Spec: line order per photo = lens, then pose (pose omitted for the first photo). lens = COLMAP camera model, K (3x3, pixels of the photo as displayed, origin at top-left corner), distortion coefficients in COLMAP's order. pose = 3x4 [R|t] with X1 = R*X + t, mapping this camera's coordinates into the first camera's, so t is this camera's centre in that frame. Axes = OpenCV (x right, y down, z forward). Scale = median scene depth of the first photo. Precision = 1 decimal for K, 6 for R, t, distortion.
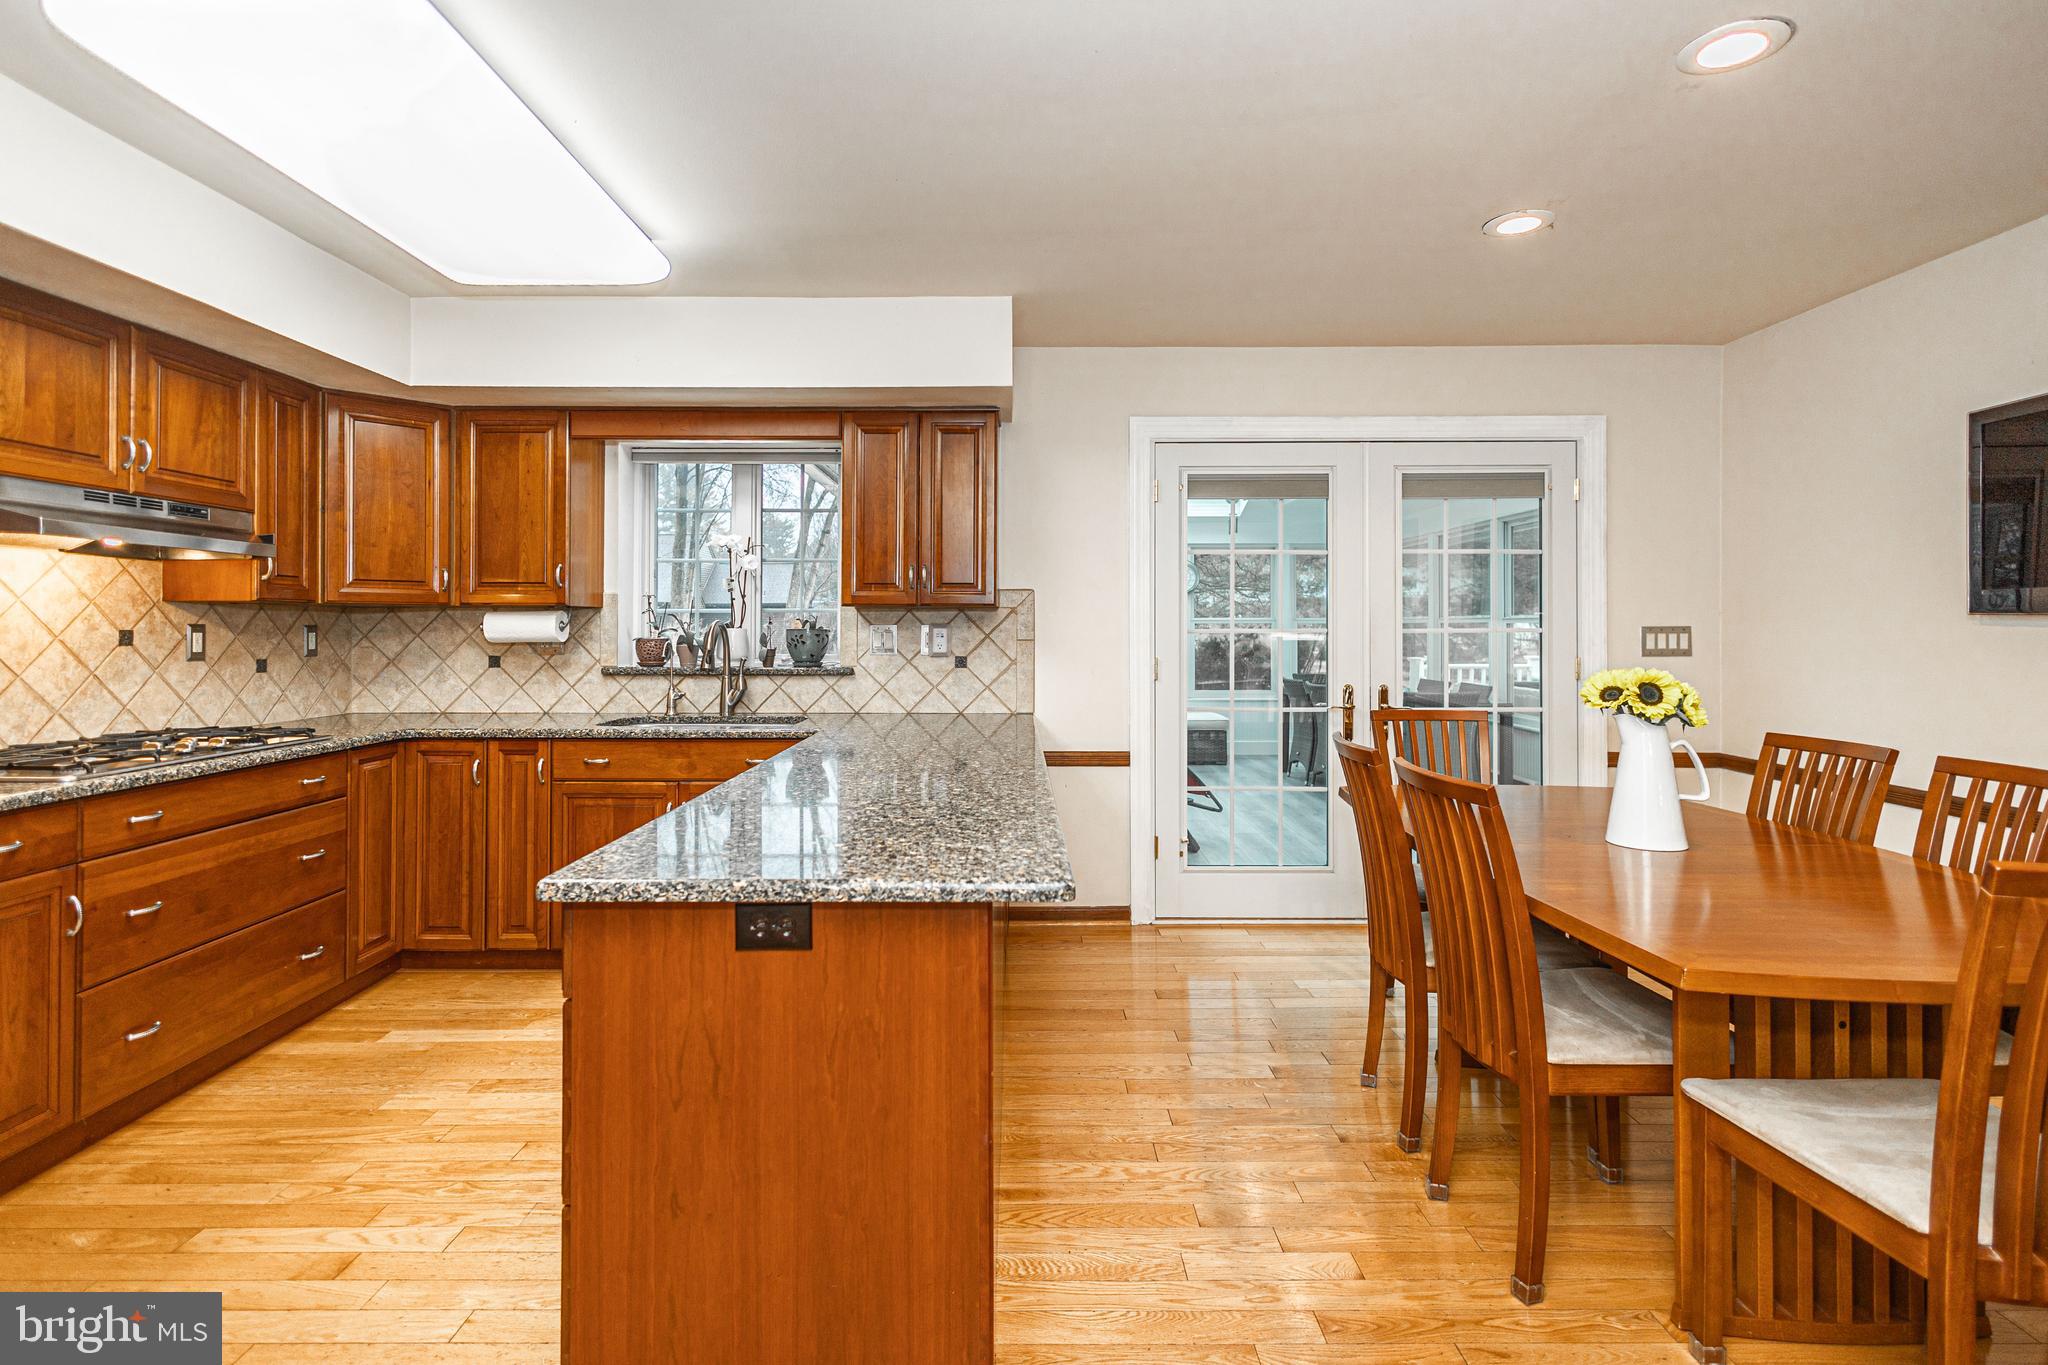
lens RADIAL K [[964.9, 0, 980.3], [0, 964.9, 621.7], [0, 0, 1]] dist [0.014873, -0.005607]
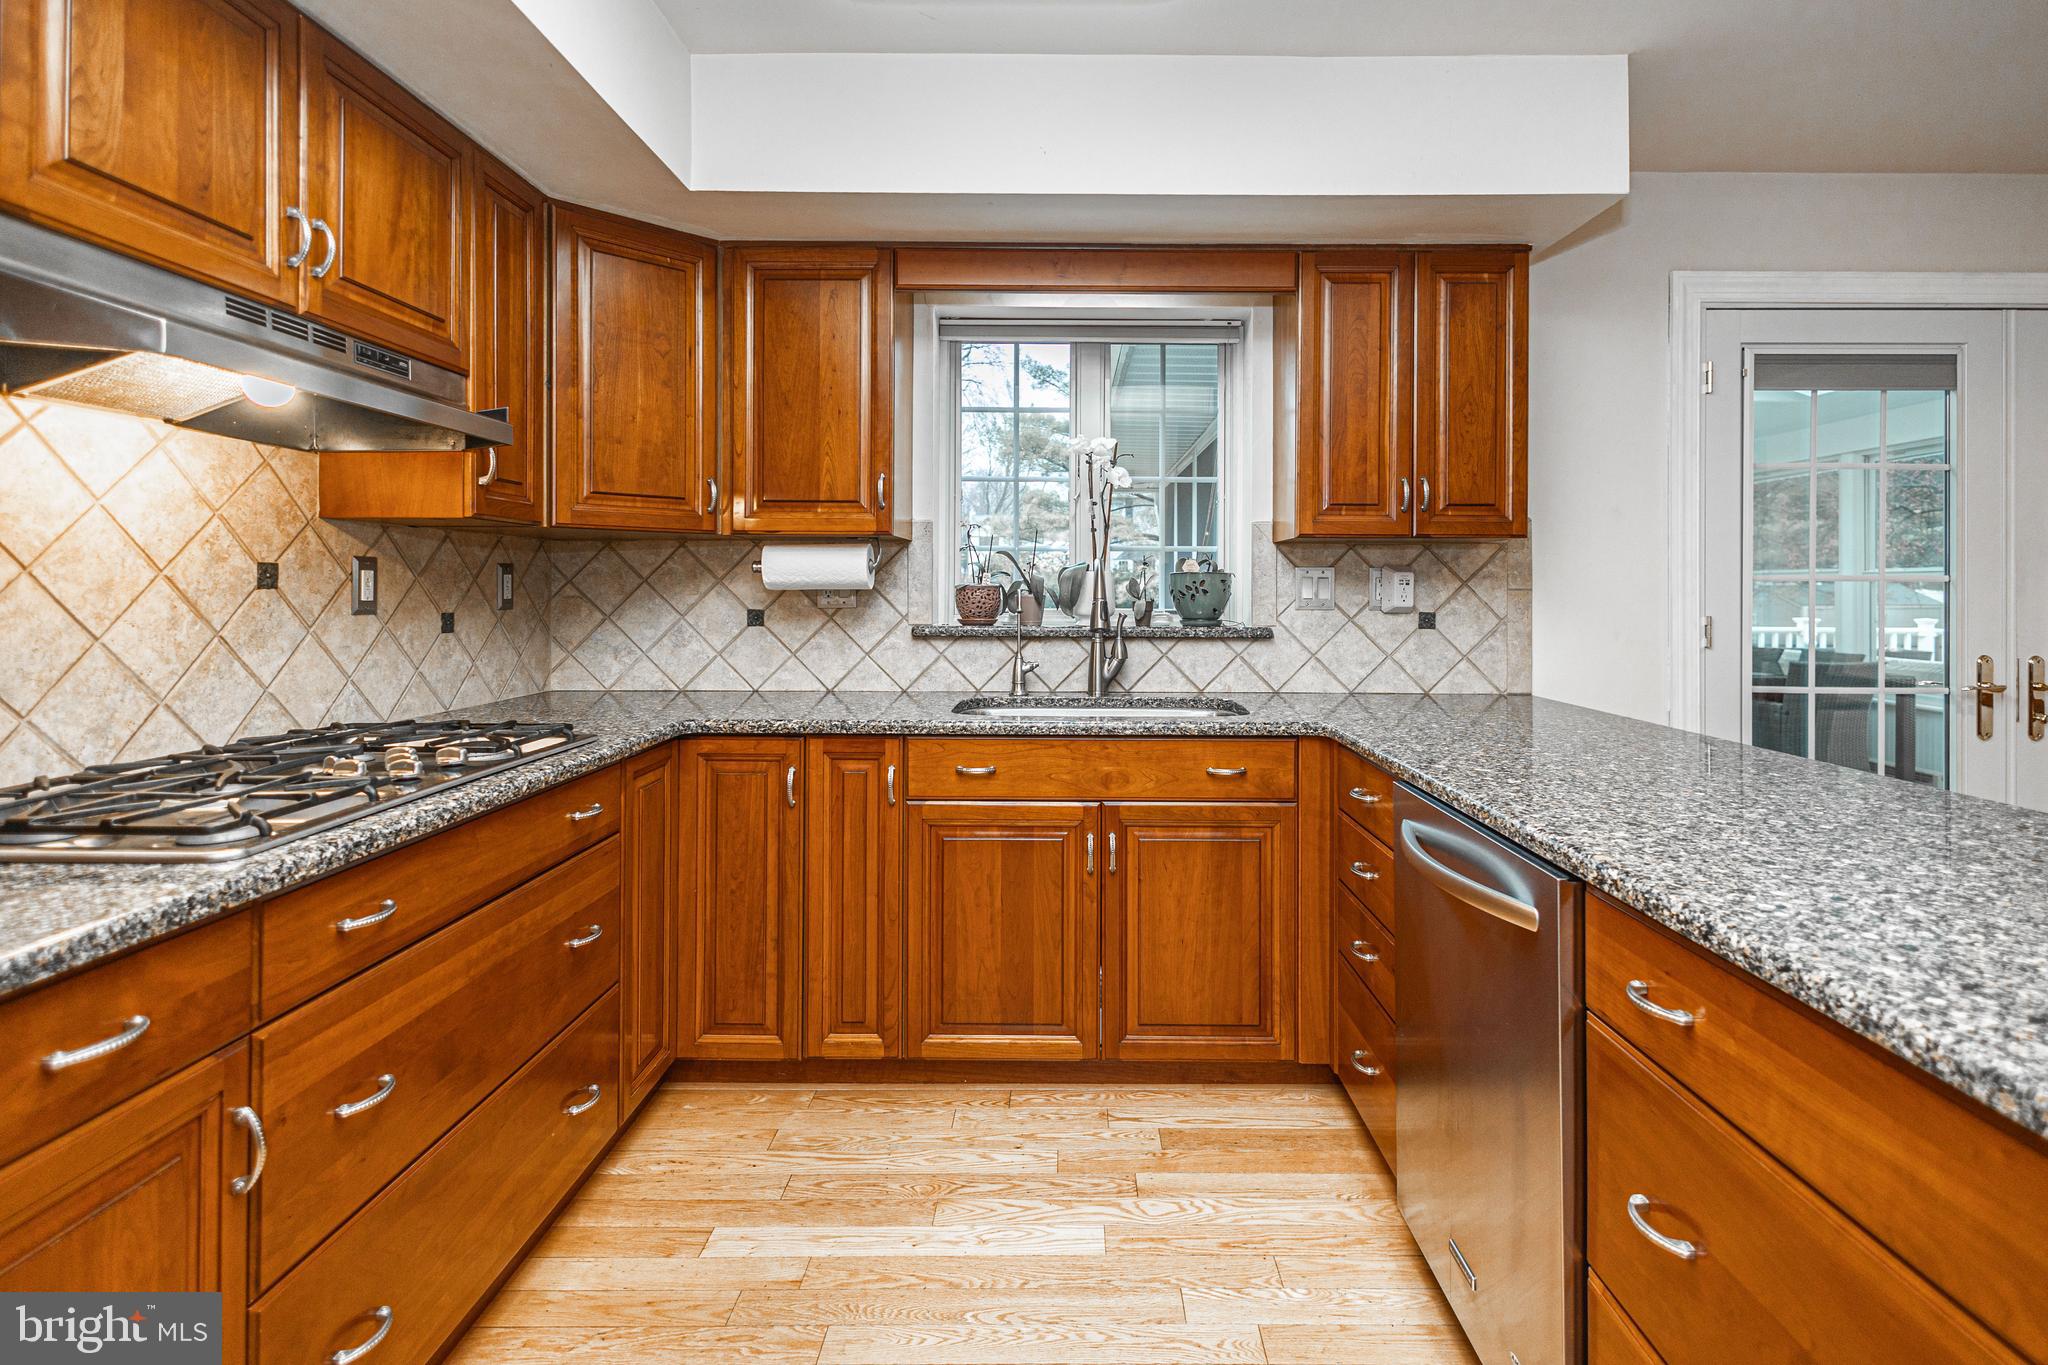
lens RADIAL K [[964.9, 0, 1024.0], [0, 964.9, 587.9], [0, 0, 1]] dist [0.014873, -0.005607]
pose [[0.999889, 0.002869, 0.014634, -0.372801], [-0.002941, 0.999984, 0.004898, 0.017912], [-0.014620, -0.004941, 0.999881, 0.347746]]
